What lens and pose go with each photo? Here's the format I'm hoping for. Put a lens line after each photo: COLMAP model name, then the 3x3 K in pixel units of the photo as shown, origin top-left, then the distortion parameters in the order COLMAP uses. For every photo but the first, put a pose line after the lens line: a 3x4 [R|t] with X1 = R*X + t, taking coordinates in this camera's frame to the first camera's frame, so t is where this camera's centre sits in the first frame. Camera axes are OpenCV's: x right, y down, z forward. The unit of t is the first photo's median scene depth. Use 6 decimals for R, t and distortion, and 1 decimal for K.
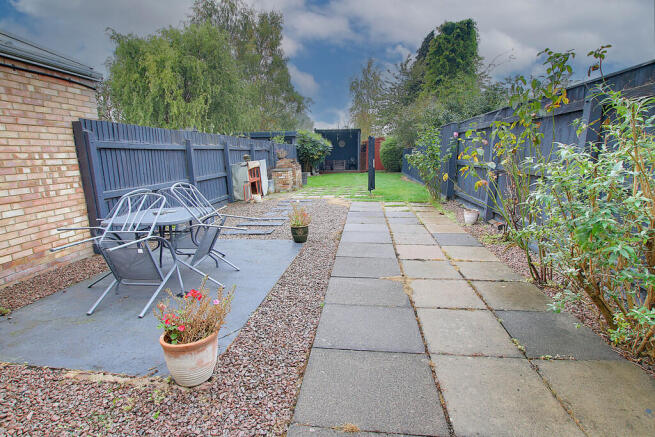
lens RADIAL K [[302.4, 0, 327.5], [0, 302.4, 218.5], [0, 0, 1]] dist [-0.035706, 0.000279]
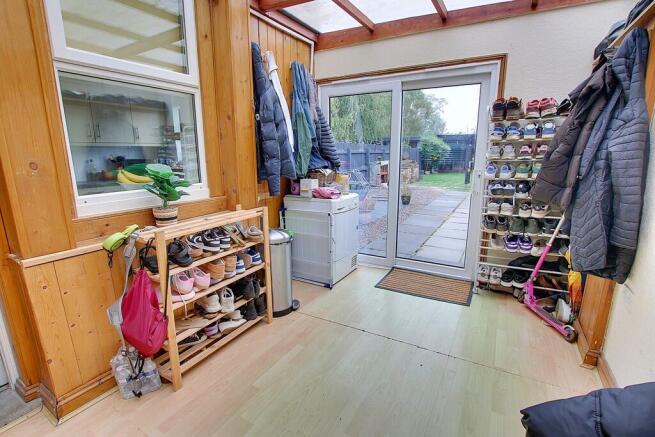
lens RADIAL K [[302.4, 0, 327.5], [0, 302.4, 218.5], [0, 0, 1]] dist [-0.035706, 0.000279]
pose [[0.916230, 0.090713, -0.390248, 0.059488], [-0.089745, 0.995748, 0.020755, 0.049500], [0.390472, 0.016007, 0.920476, -0.269985]]
